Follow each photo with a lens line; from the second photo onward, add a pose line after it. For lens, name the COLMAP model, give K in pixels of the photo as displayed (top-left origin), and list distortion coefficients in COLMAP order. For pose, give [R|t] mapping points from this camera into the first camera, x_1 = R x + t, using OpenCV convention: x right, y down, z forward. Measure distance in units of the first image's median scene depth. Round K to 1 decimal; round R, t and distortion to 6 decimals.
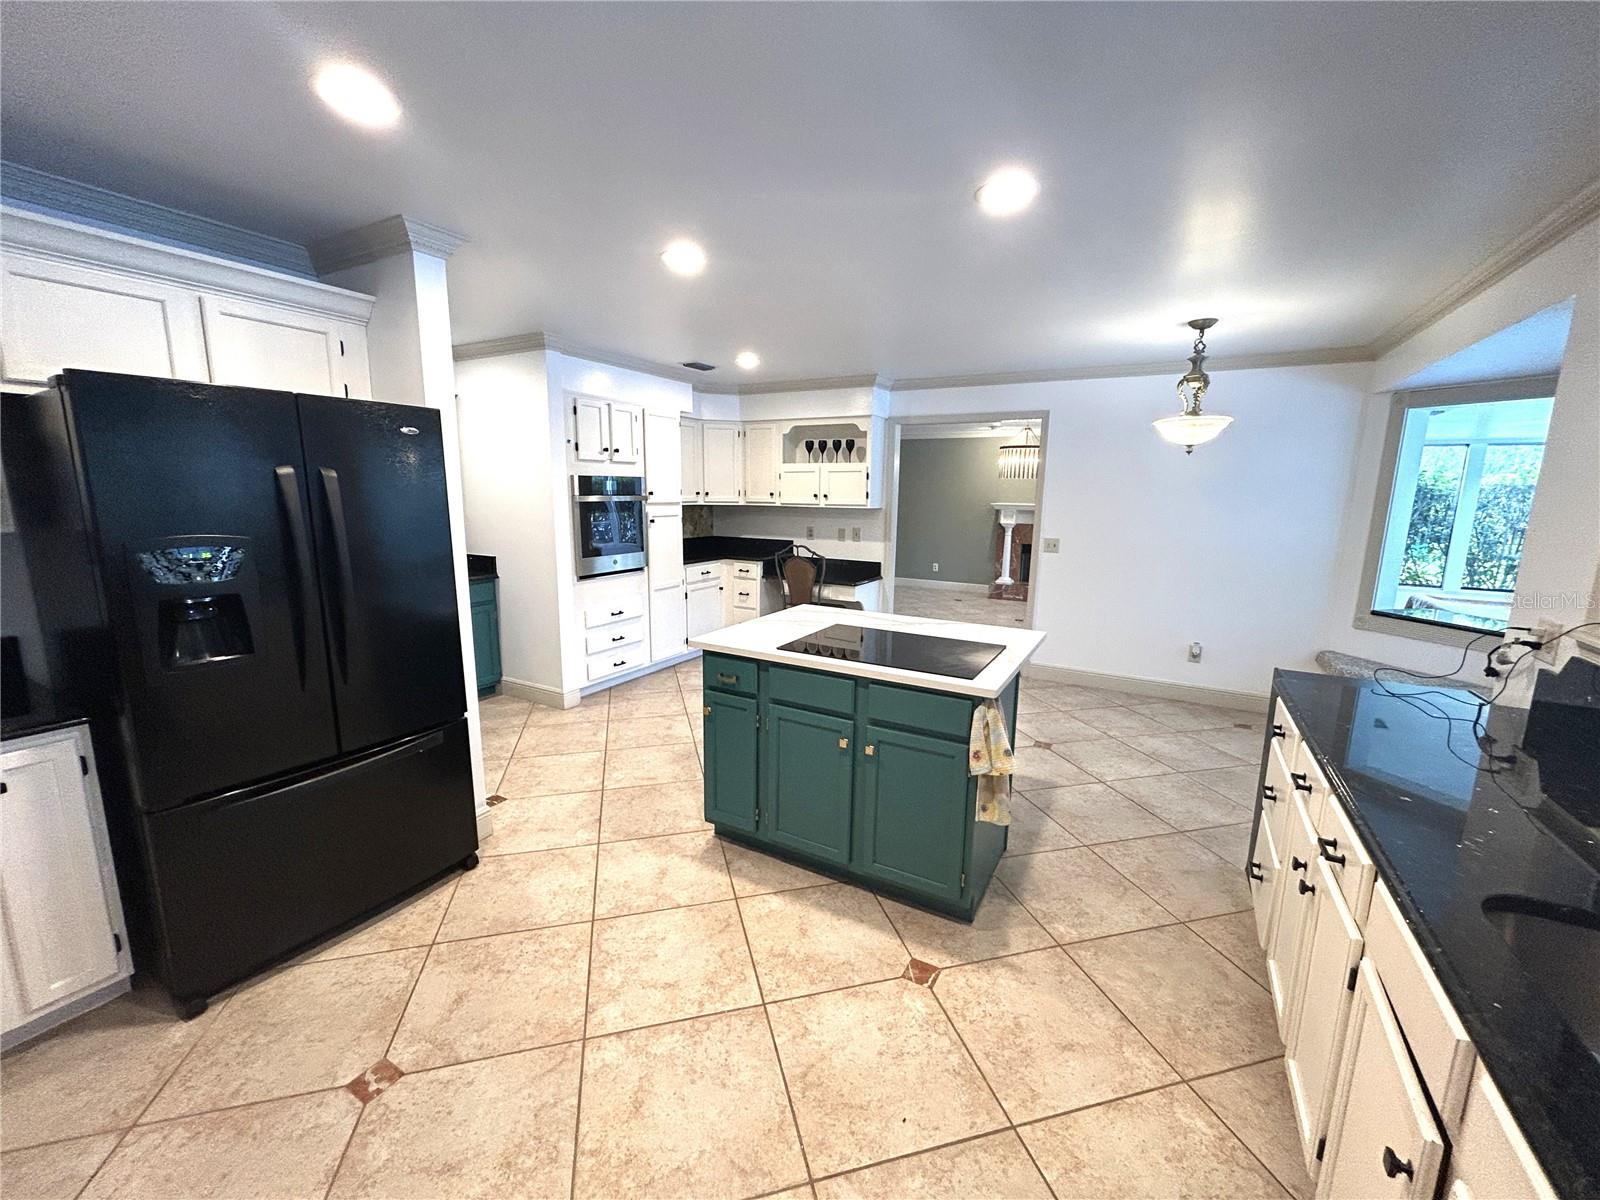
lens RADIAL K [[642.0, 0, 800.0], [0, 642.0, 600.0], [0, 0, 1]] dist [0.008785, -0.000011]
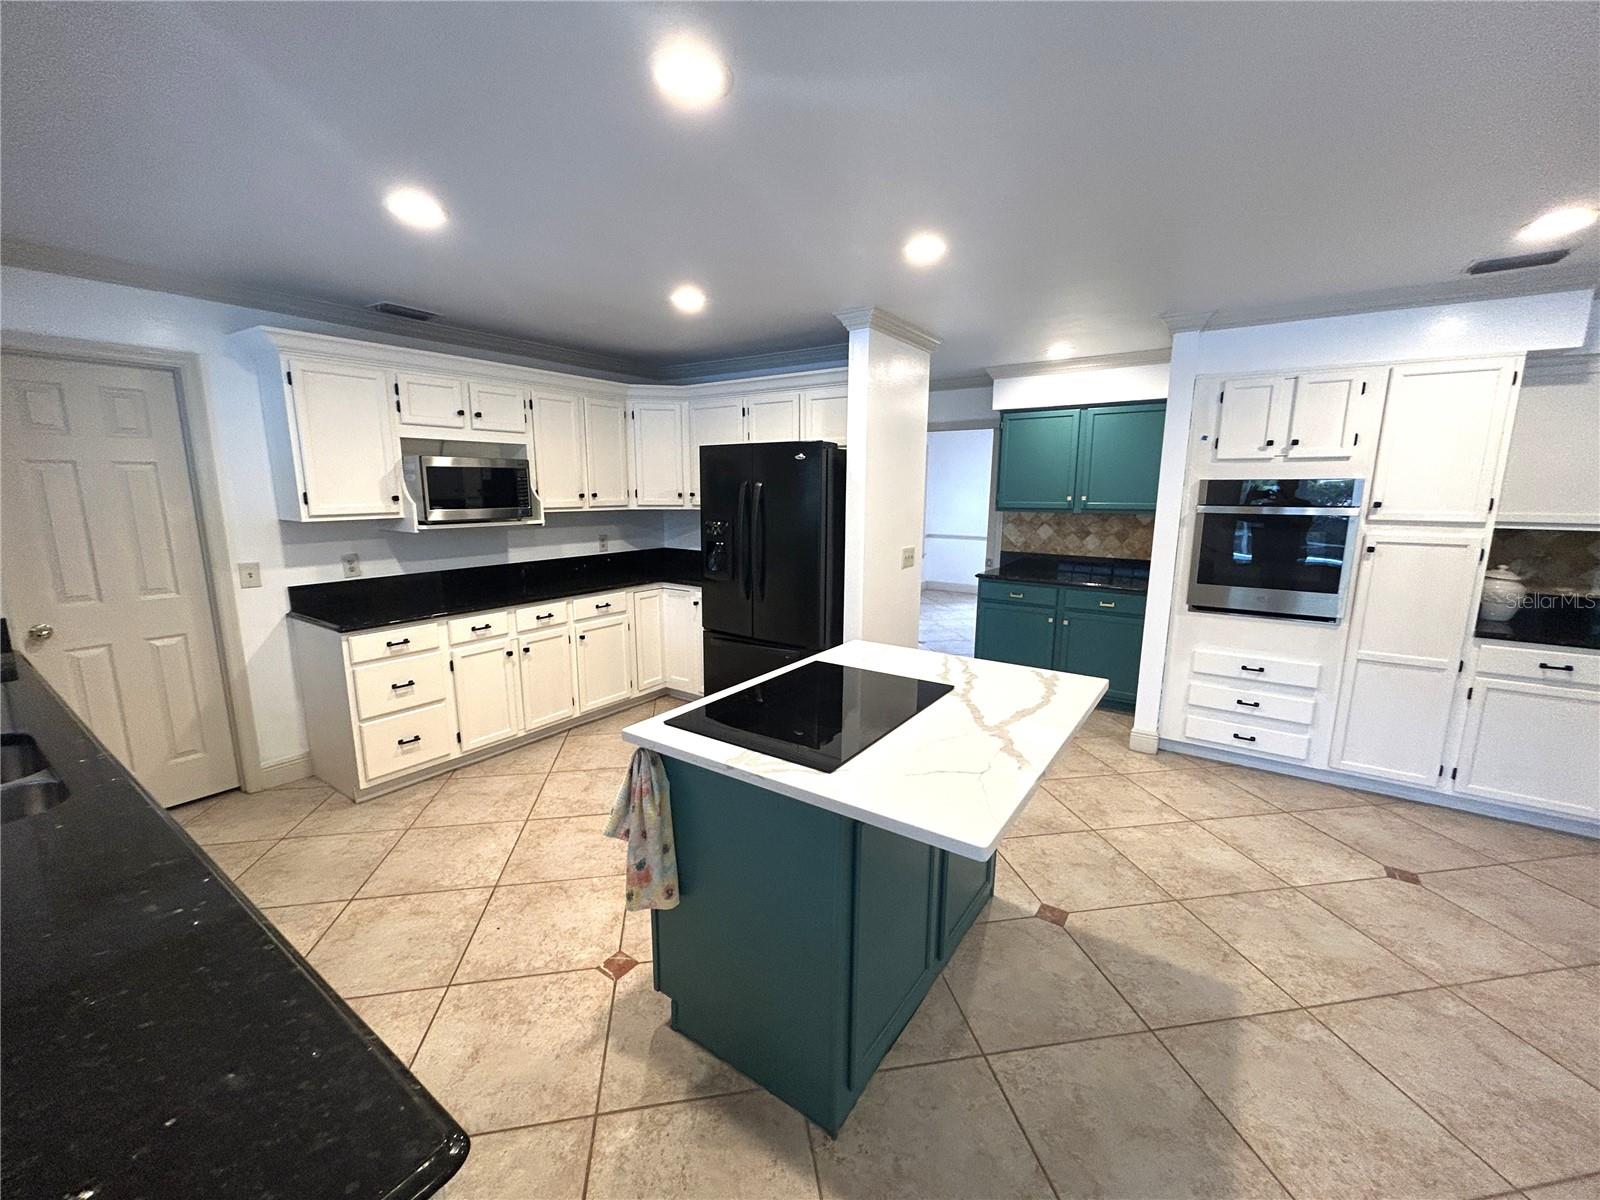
lens RADIAL K [[641.0, 0, 800.9], [0, 641.0, 598.3], [0, 0, 1]] dist [0.001519, 0.000469]
pose [[-0.091736, 0.157164, -0.983303, 0.460063], [-0.176786, 0.969210, 0.171404, -0.090165], [0.979965, 0.189558, -0.061127, 0.531702]]
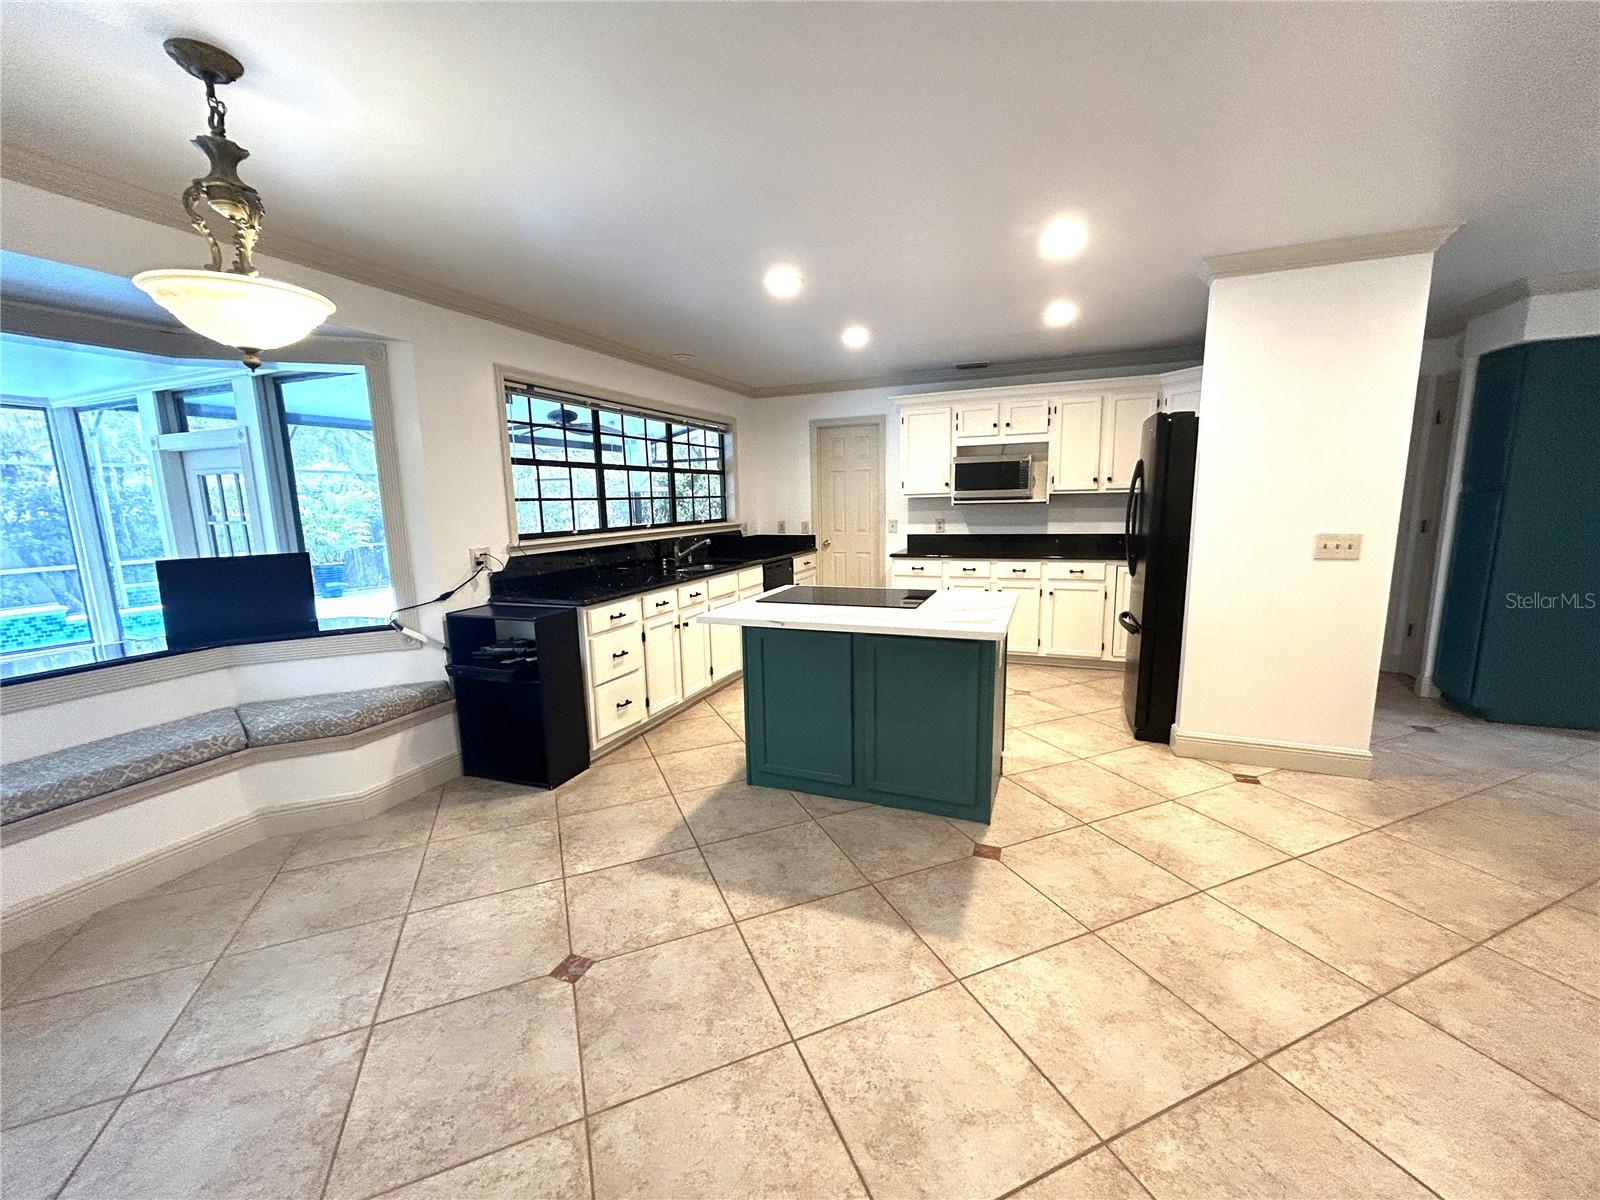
lens RADIAL K [[641.2, 0, 799.6], [0, 641.2, 605.1], [0, 0, 1]] dist [0.003443, 0.000544]
pose [[-0.991359, 0.028159, -0.128120, 0.212436], [-0.015777, 0.944004, 0.329557, -0.167276], [0.130226, 0.328730, -0.935402, 1.141622]]
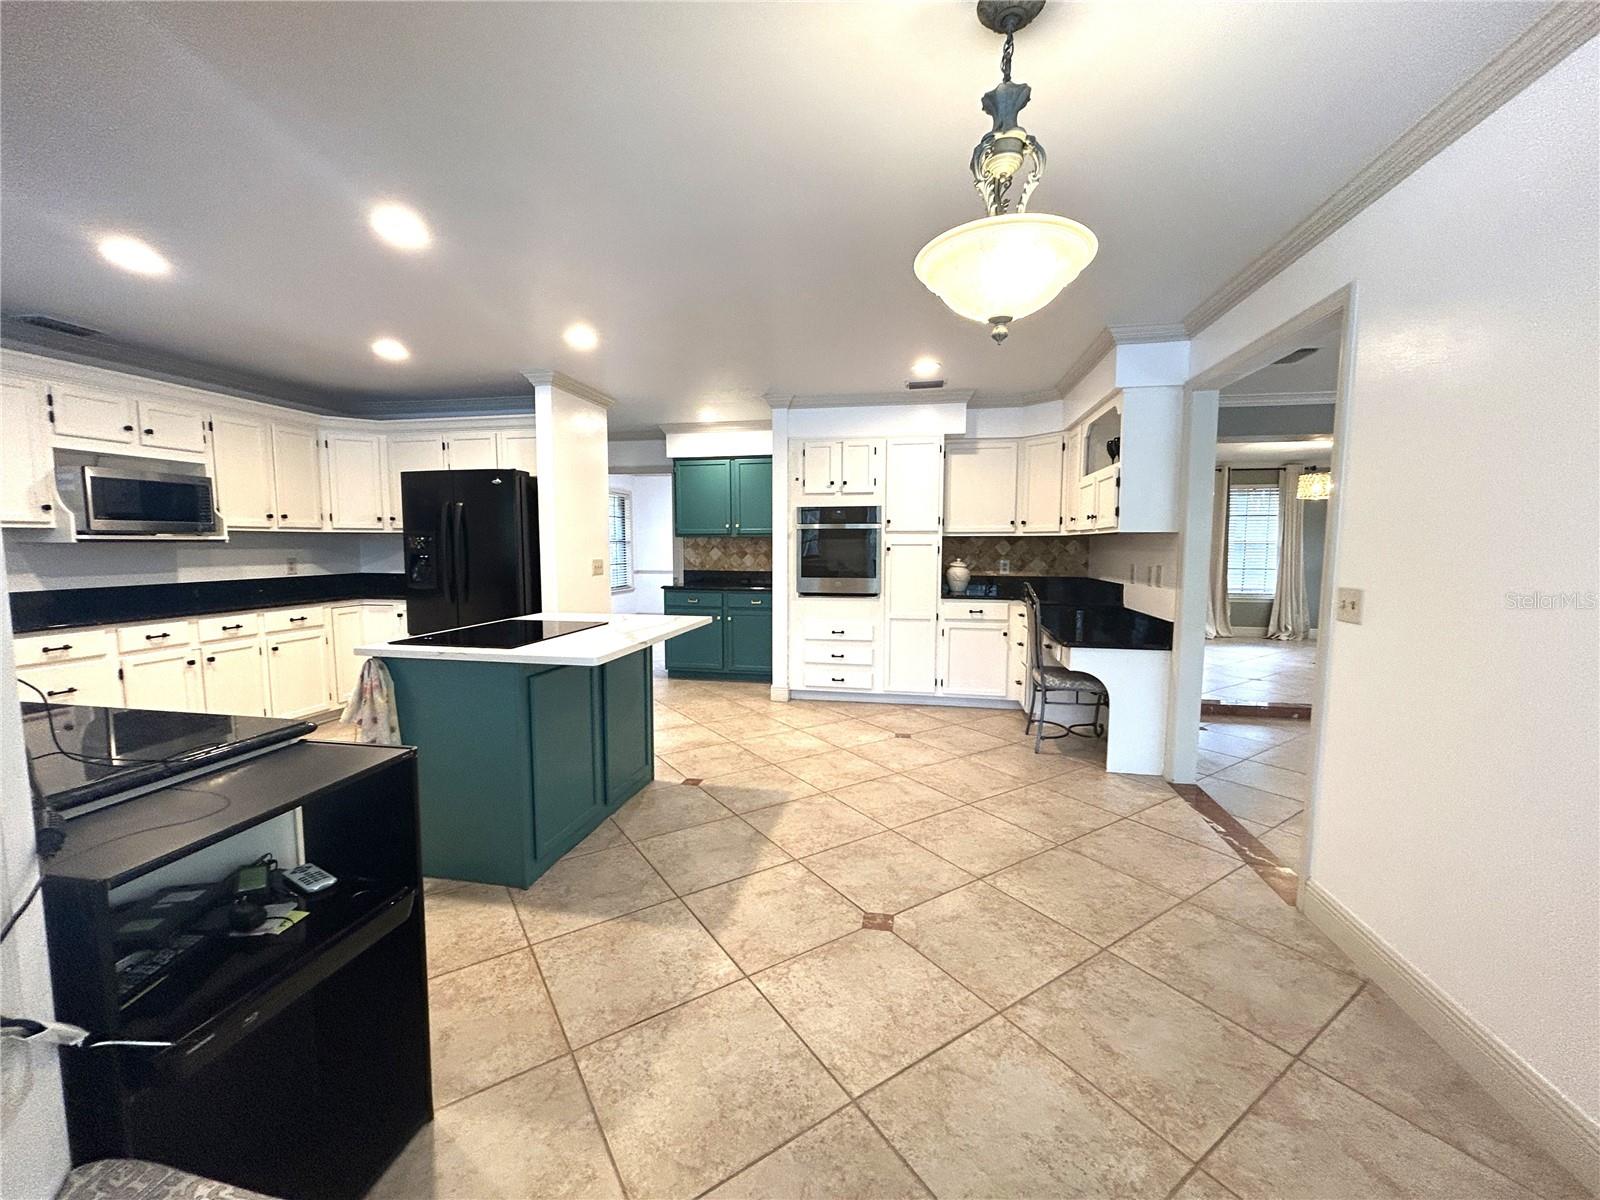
lens RADIAL K [[638.9, 0, 797.1], [0, 638.9, 600.7], [0, 0, 1]] dist [0.000802, 0.000428]
pose [[0.314559, 0.070460, -0.946619, 0.708506], [-0.159836, 0.986934, 0.020348, -0.042438], [0.935684, 0.144903, 0.321711, 0.584249]]
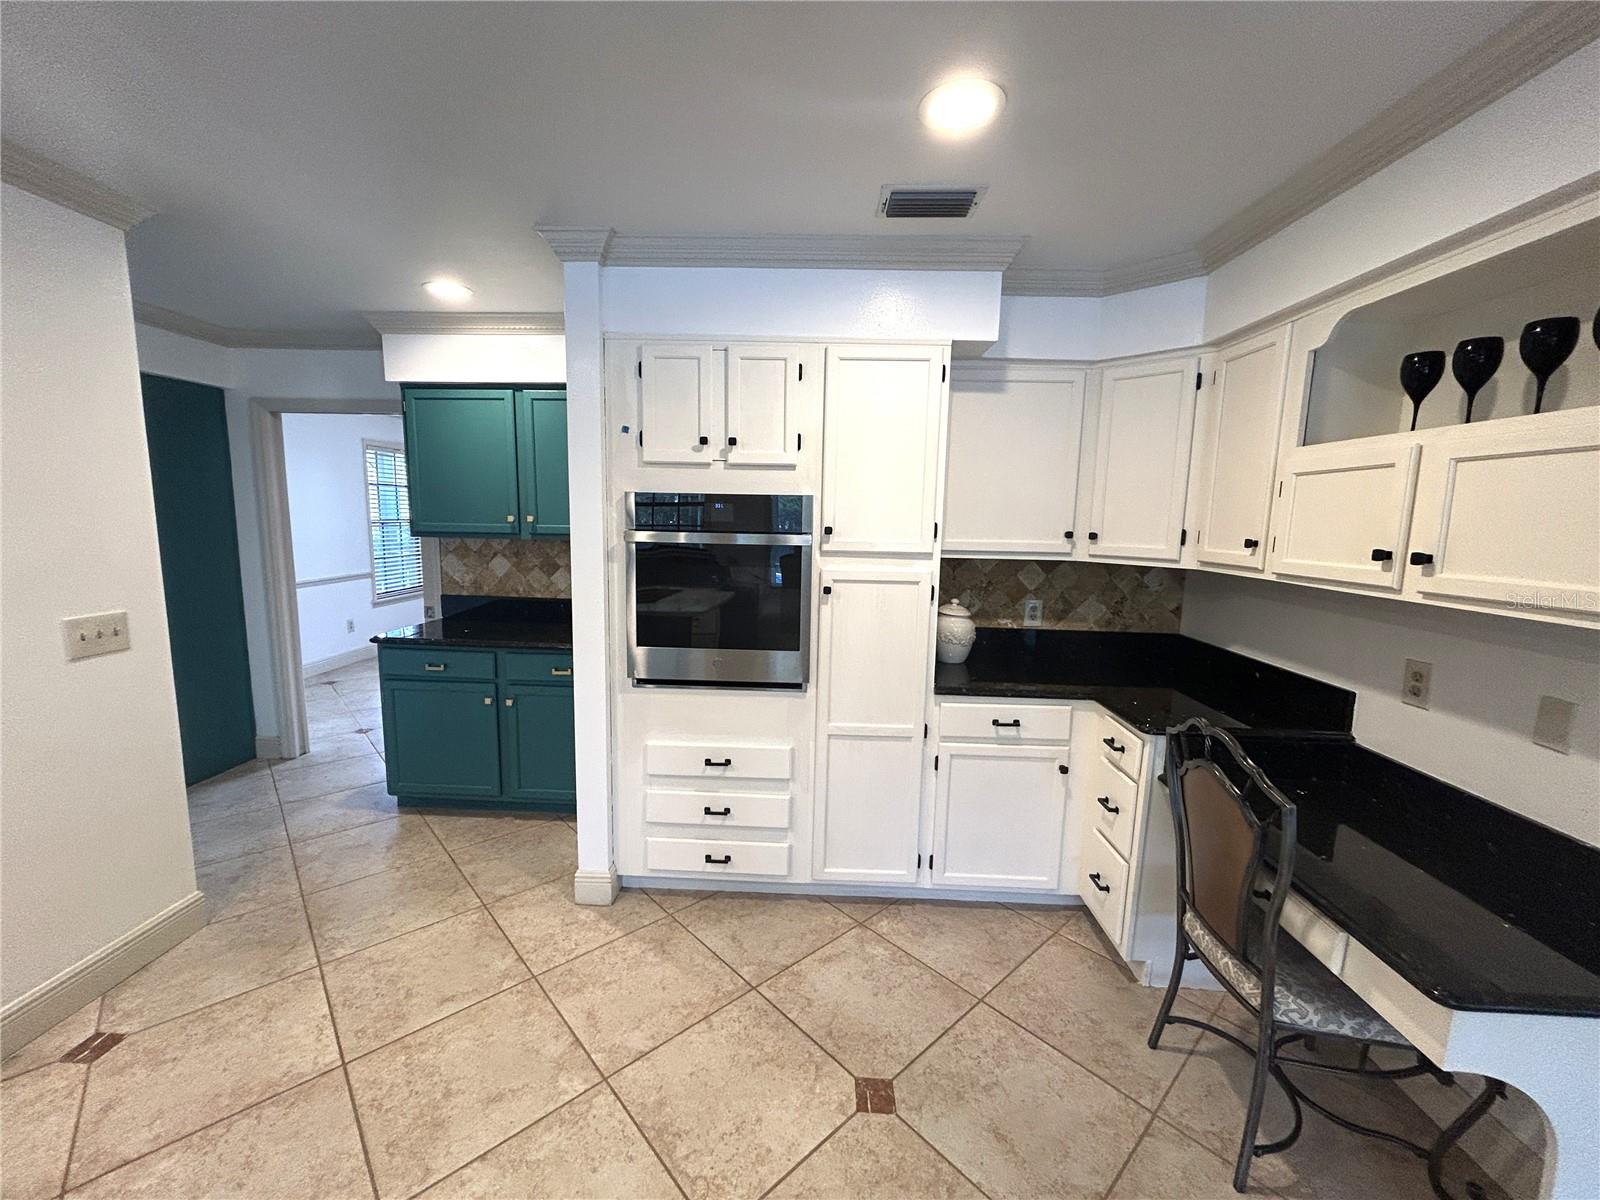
lens RADIAL K [[641.0, 0, 798.5], [0, 641.0, 599.0], [0, 0, 1]] dist [-0.000069, -0.000074]
pose [[0.460891, 0.116528, -0.879773, 0.176204], [-0.167402, 0.984961, 0.042763, -0.139060], [0.871525, 0.127566, 0.473467, 0.801324]]
